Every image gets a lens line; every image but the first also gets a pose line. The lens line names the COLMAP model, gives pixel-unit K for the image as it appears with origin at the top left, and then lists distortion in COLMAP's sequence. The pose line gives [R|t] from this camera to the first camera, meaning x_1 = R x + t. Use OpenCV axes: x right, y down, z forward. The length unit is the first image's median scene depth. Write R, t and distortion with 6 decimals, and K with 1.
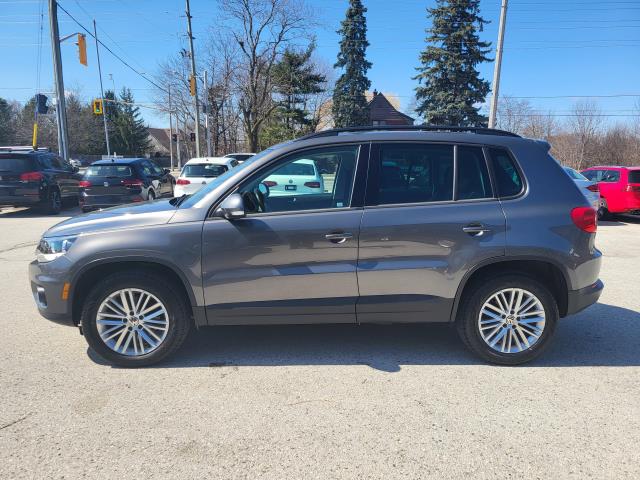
lens RADIAL K [[484.2, 0, 321.1], [0, 484.2, 247.3], [0, 0, 1]] dist [0.038141, -0.043004]
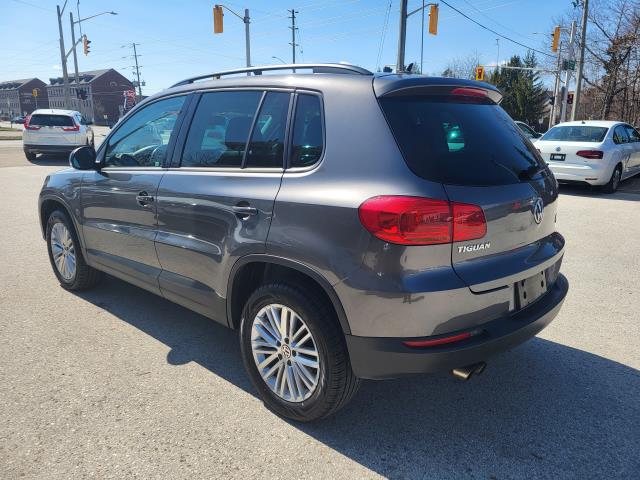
lens RADIAL K [[484.2, 0, 335.2], [0, 484.2, 239.3], [0, 0, 1]] dist [0.038141, -0.043004]
pose [[0.698173, 0.159642, -0.697903, 0.861160], [-0.125123, 0.987027, 0.100606, -0.077986], [0.704910, 0.017083, 0.709091, 0.557763]]
